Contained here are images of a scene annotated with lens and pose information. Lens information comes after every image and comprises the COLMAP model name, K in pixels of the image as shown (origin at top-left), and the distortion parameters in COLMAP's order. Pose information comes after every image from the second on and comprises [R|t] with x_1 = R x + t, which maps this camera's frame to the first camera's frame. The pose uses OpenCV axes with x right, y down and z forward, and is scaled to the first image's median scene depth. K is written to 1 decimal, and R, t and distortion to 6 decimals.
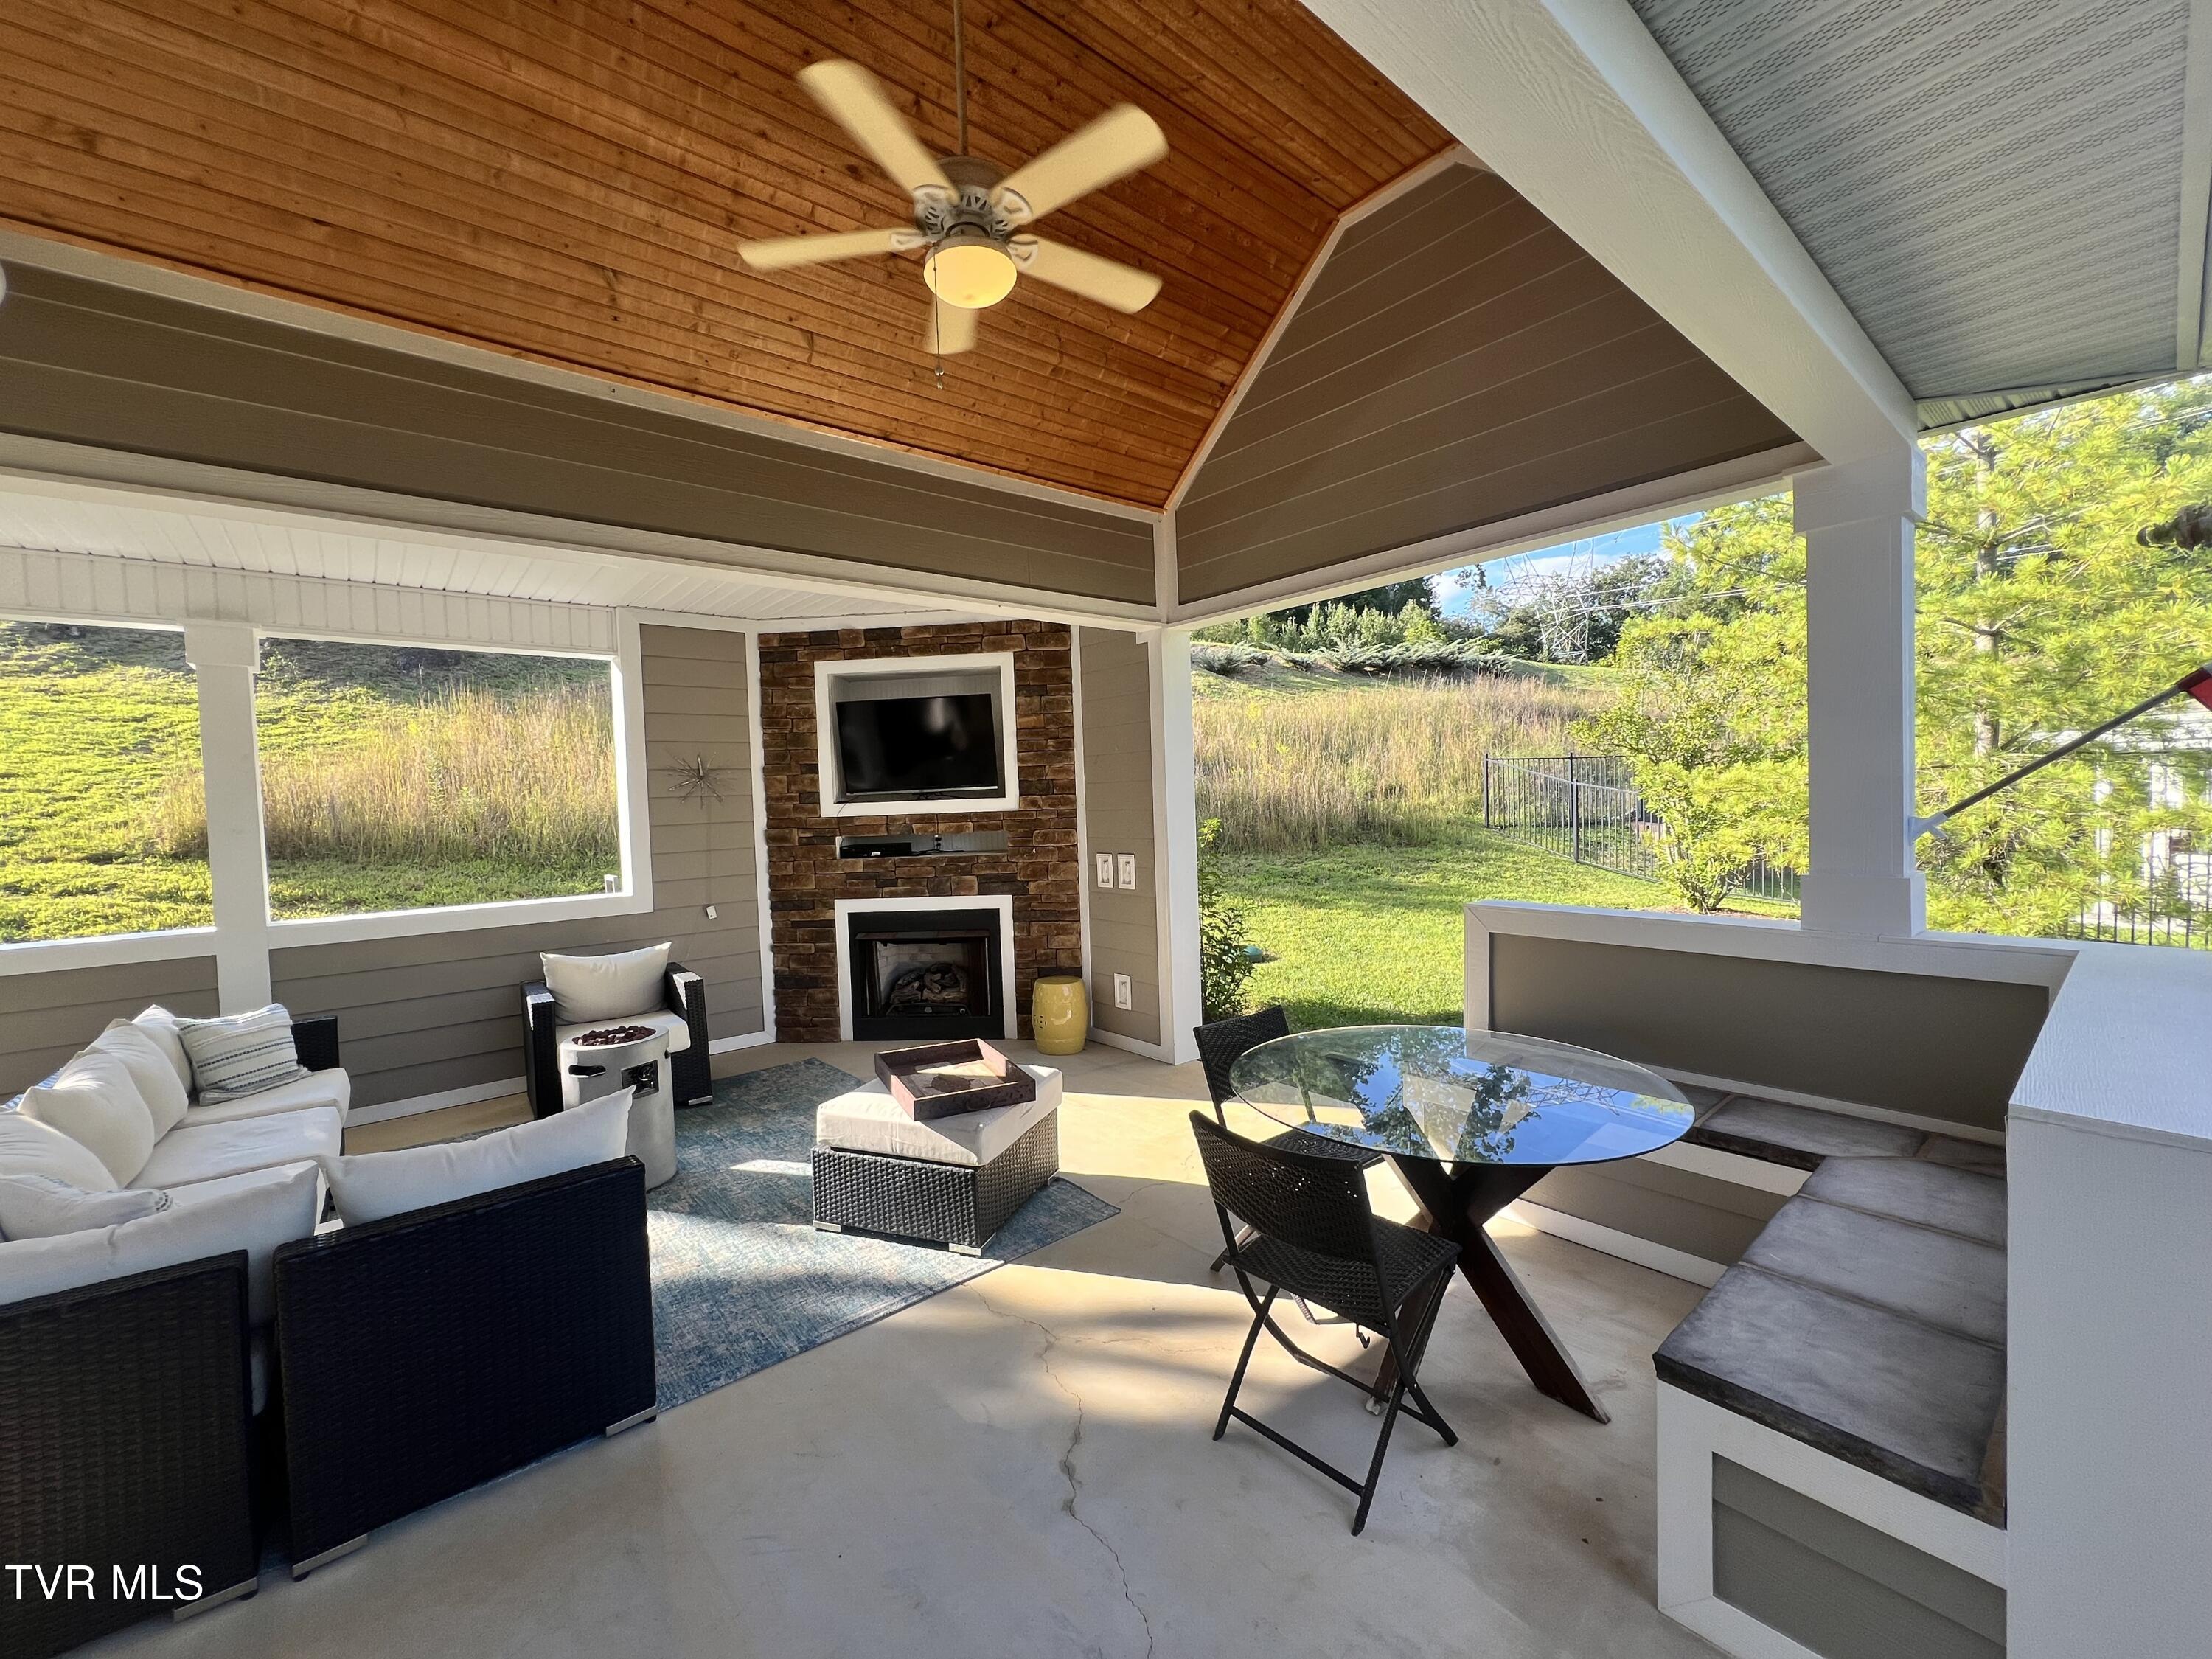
lens RADIAL K [[886.9, 0, 1101.3], [0, 886.9, 827.9], [0, 0, 1]] dist [-0.002116, -0.000388]
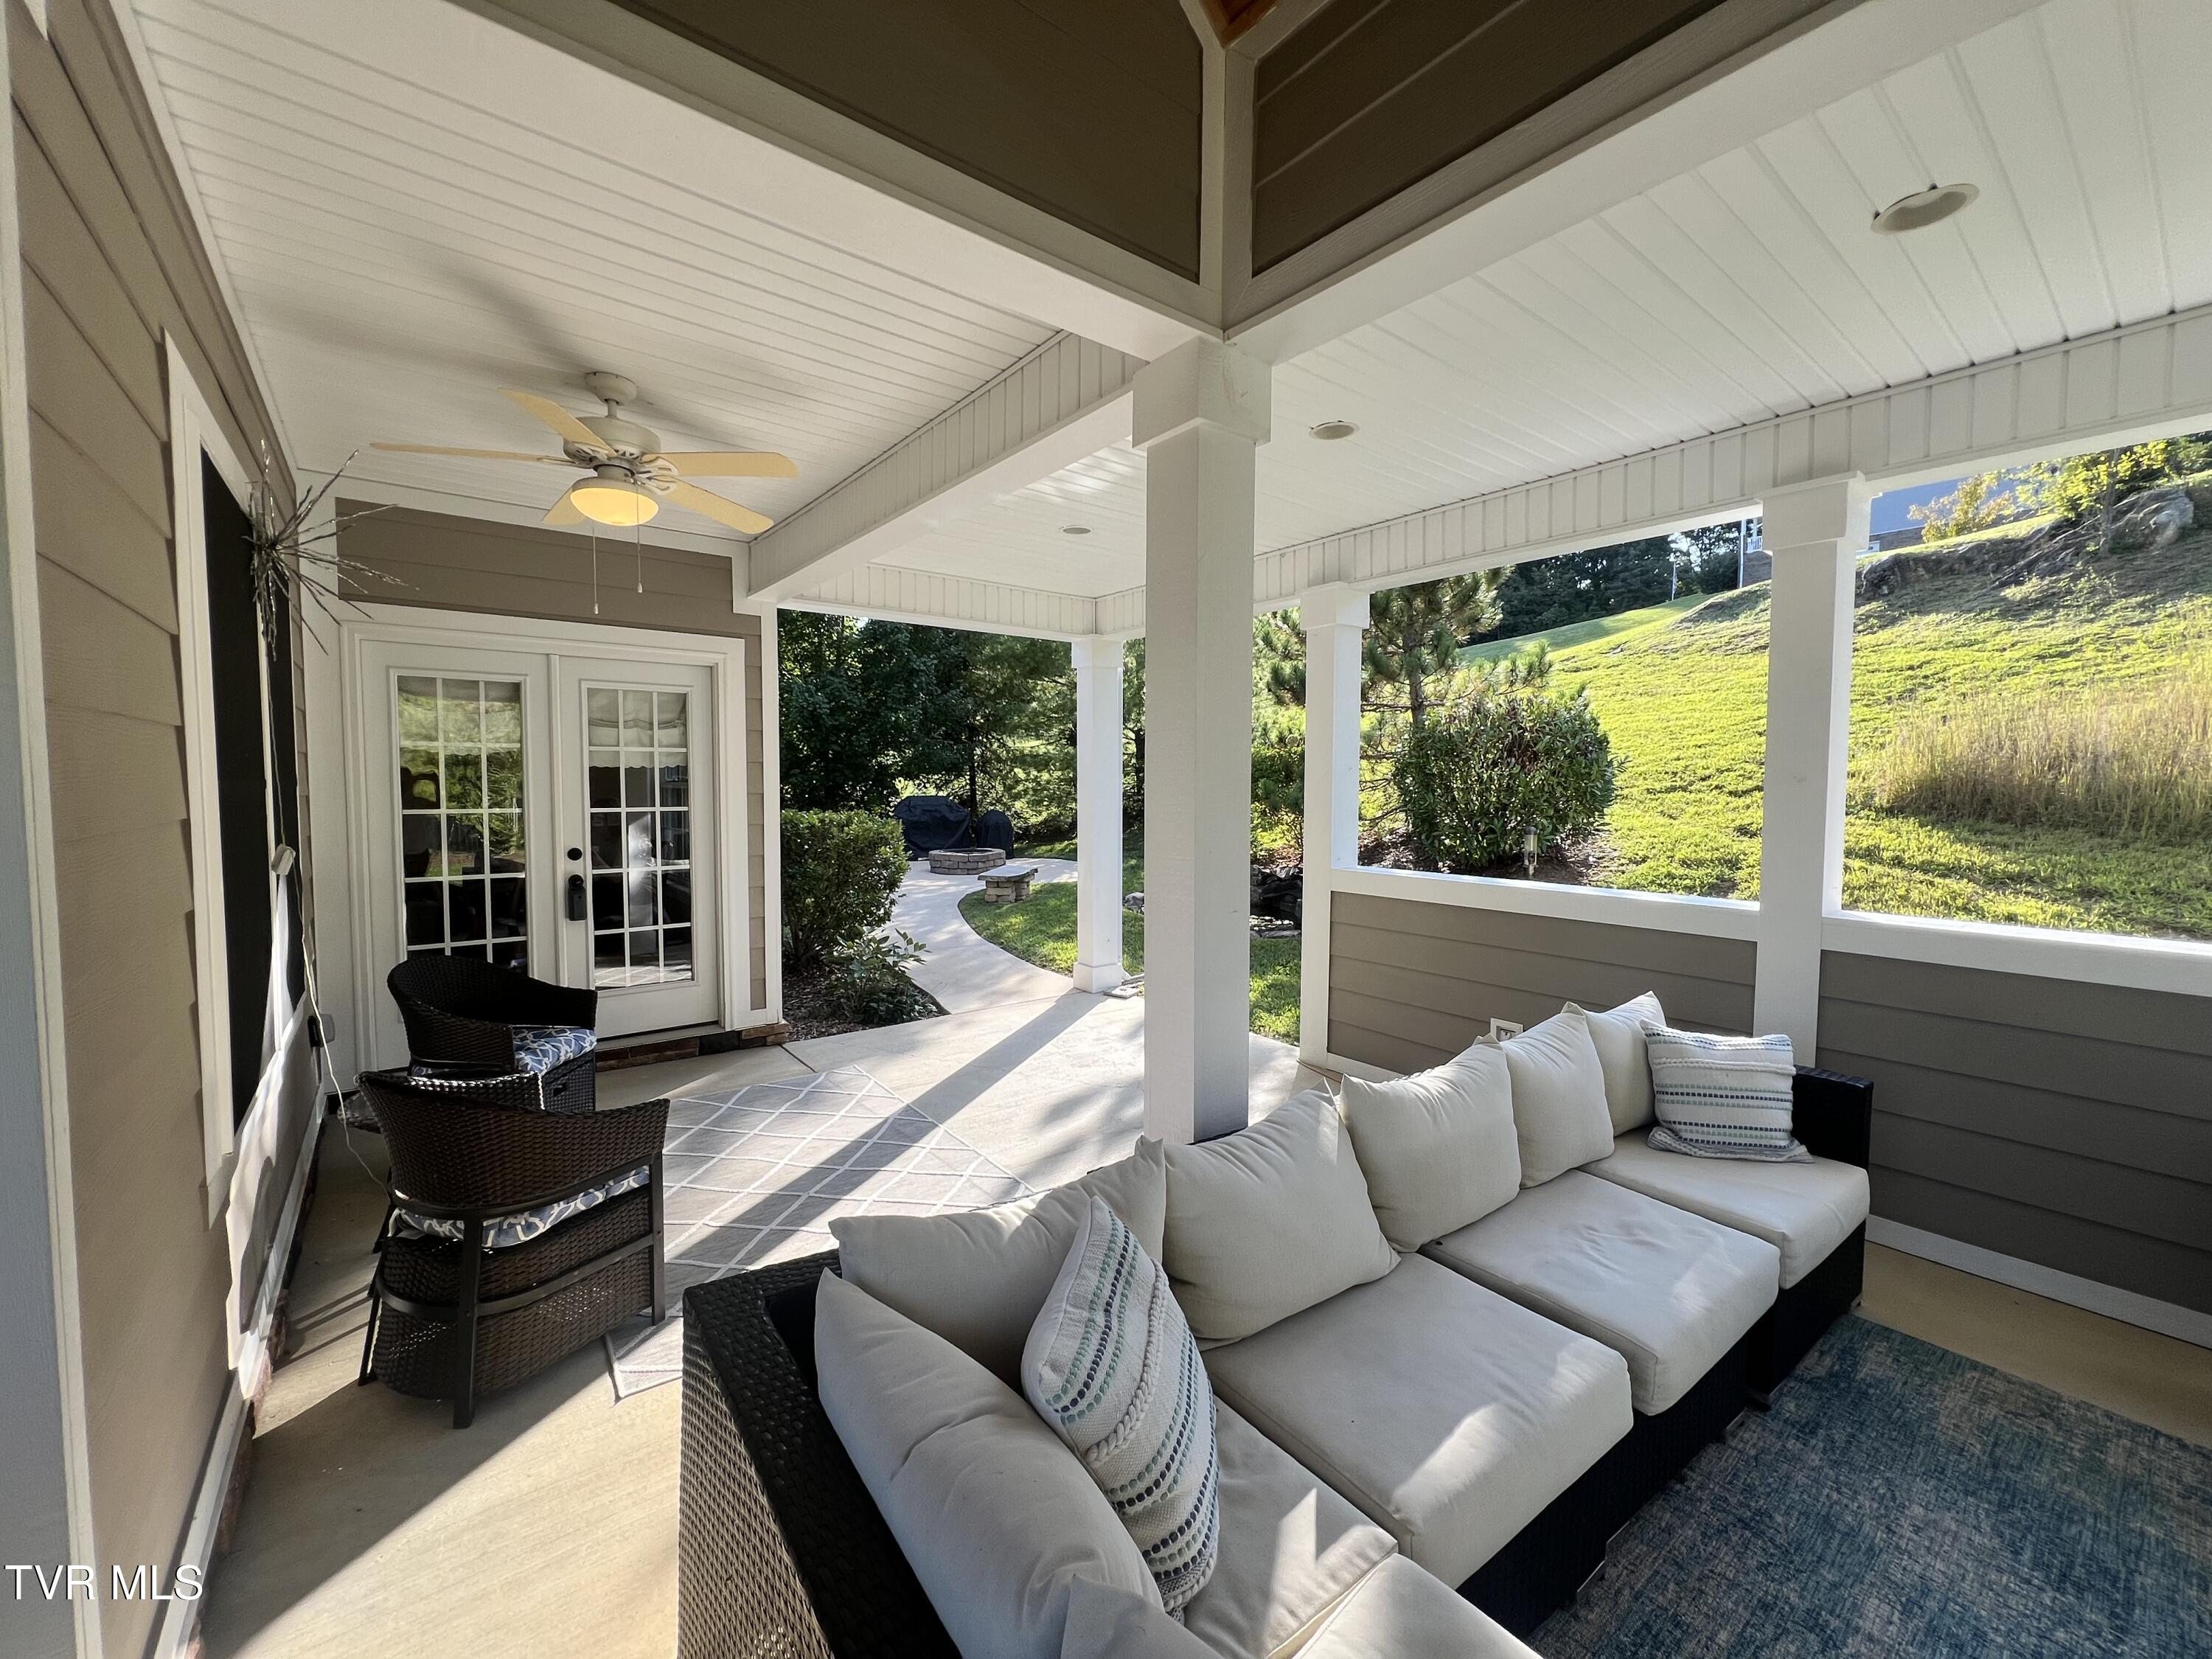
lens RADIAL K [[886.9, 0, 1101.3], [0, 886.9, 827.9], [0, 0, 1]] dist [-0.002116, -0.000388]
pose [[-0.038240, 0.085488, -0.995605, -0.121914], [-0.038004, 0.995489, 0.086937, 0.001887], [0.998546, 0.041161, -0.034818, 0.235894]]
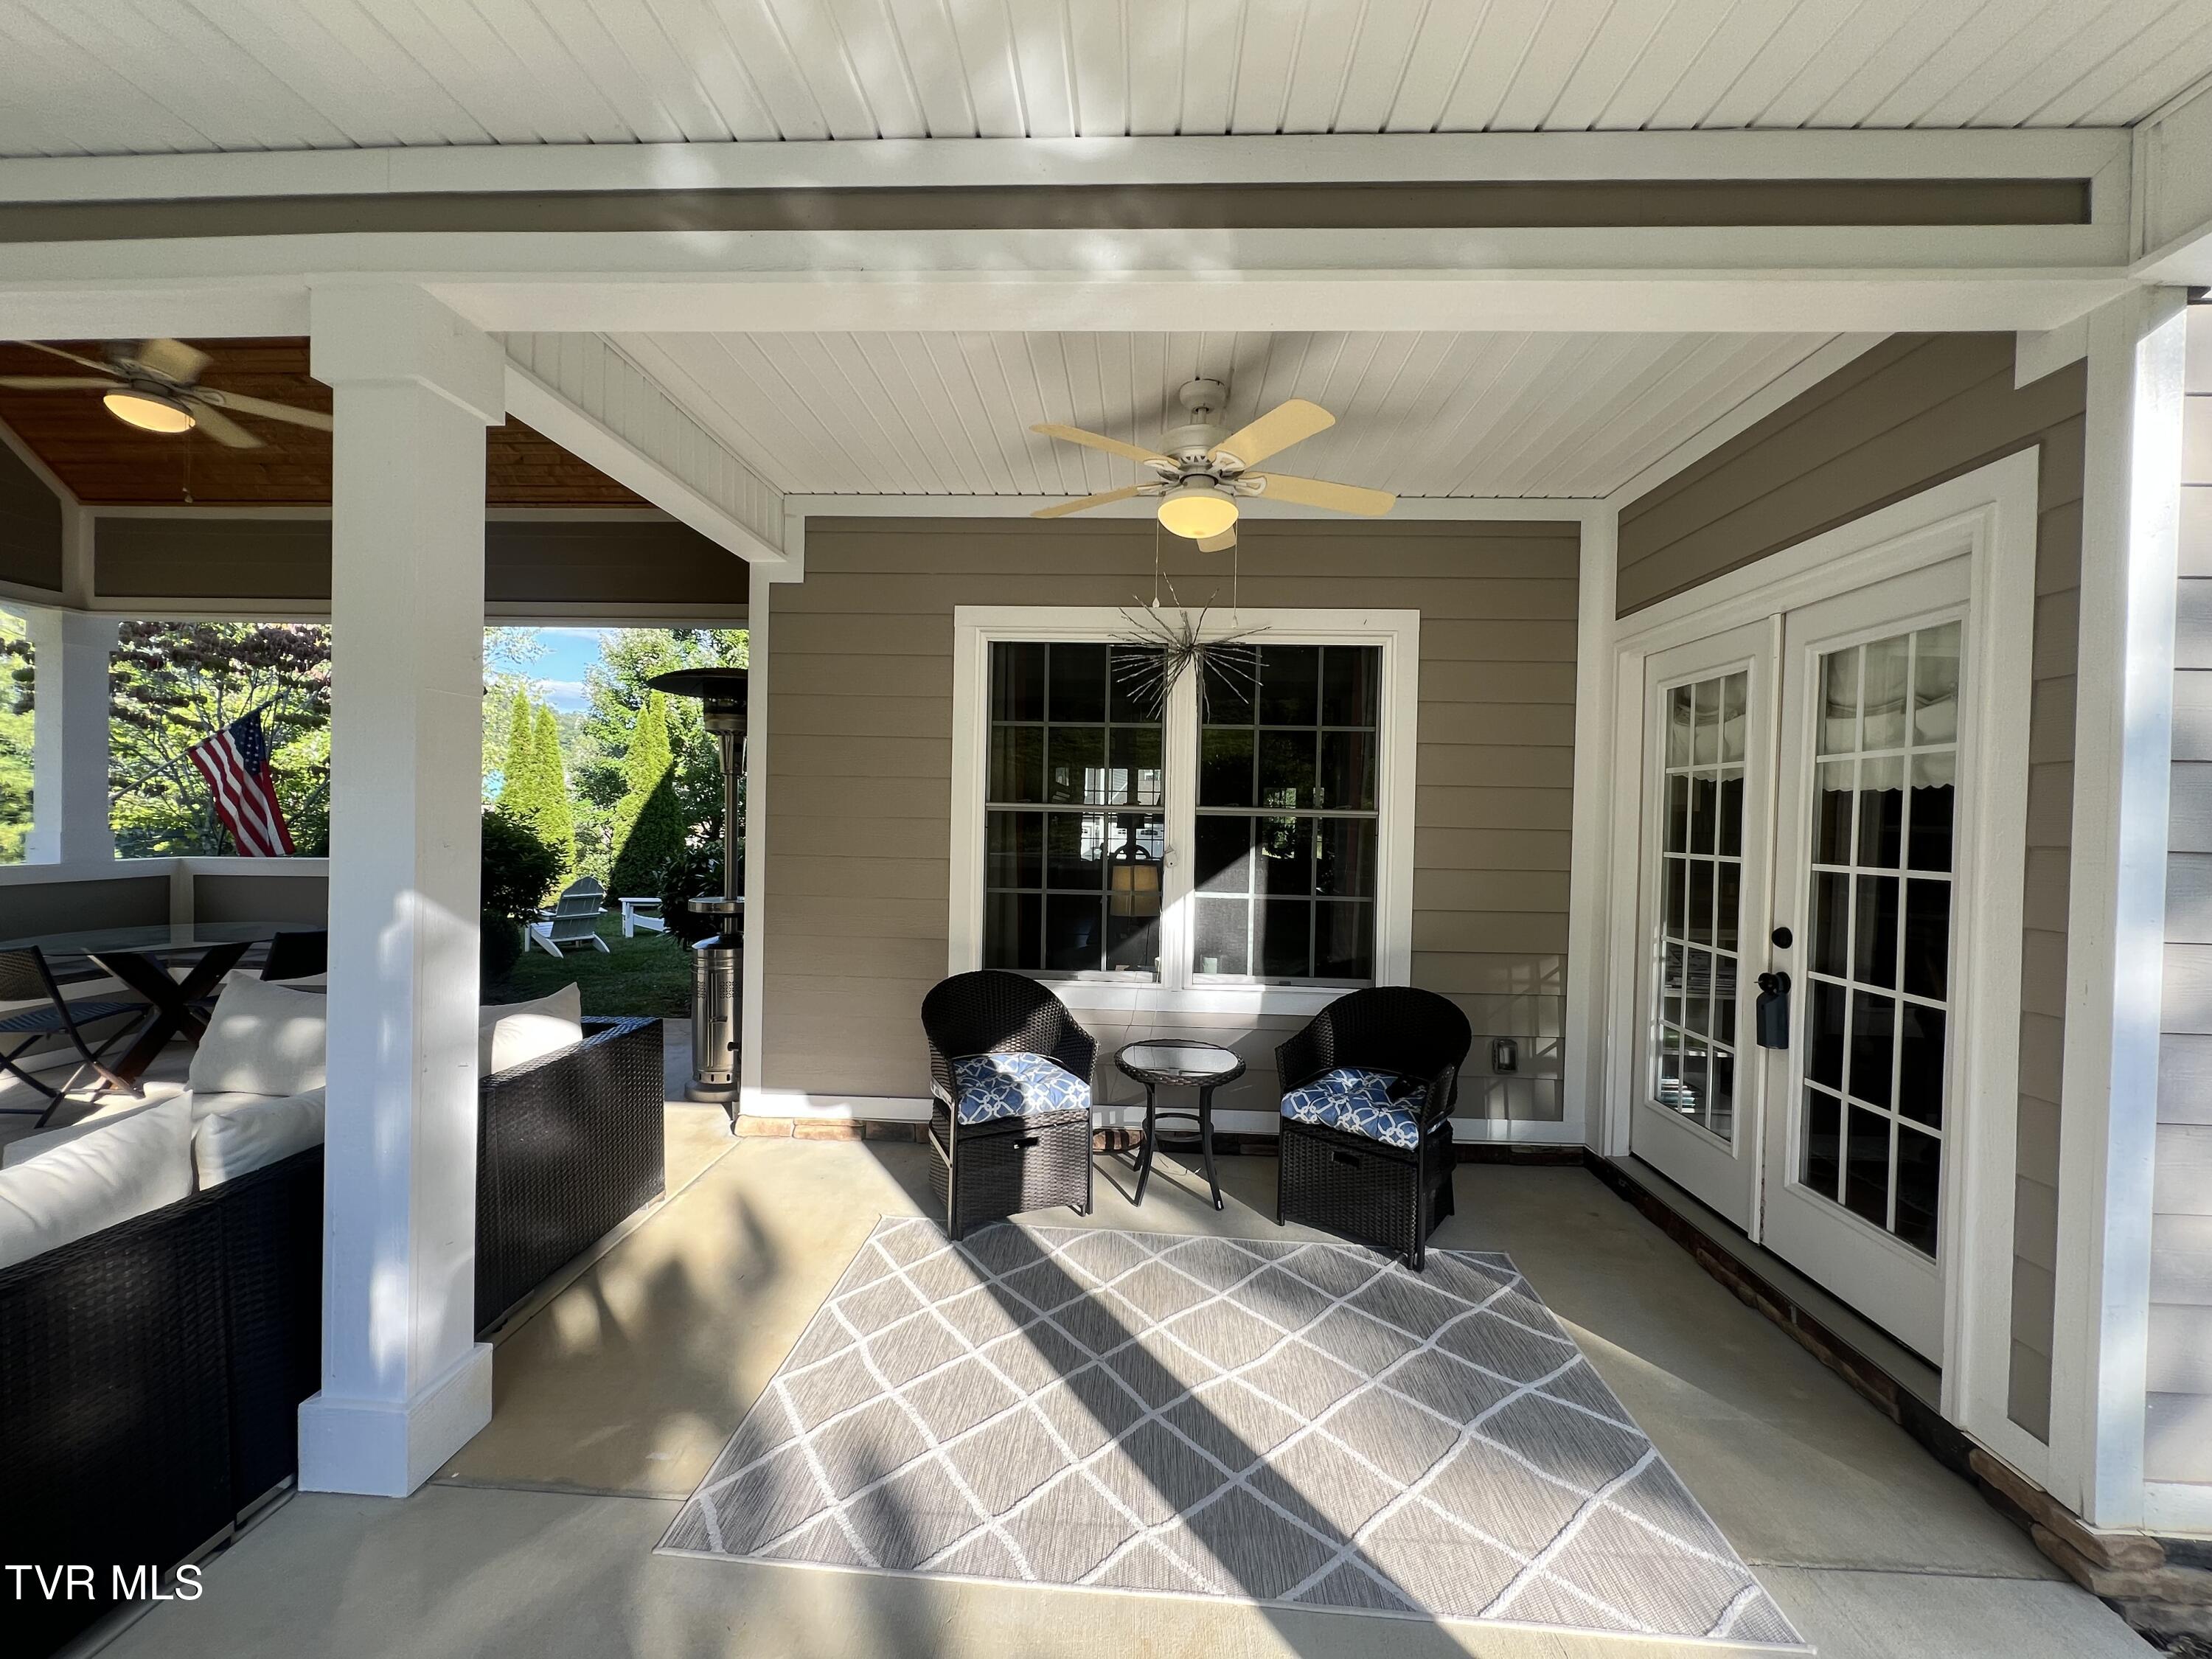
lens RADIAL K [[886.9, 0, 1101.3], [0, 886.9, 827.9], [0, 0, 1]] dist [-0.002116, -0.000388]
pose [[-0.733113, 0.004614, 0.680091, -0.673329], [0.023938, 0.999532, 0.019023, 0.024015], [-0.679685, 0.030226, -0.732881, 0.302912]]
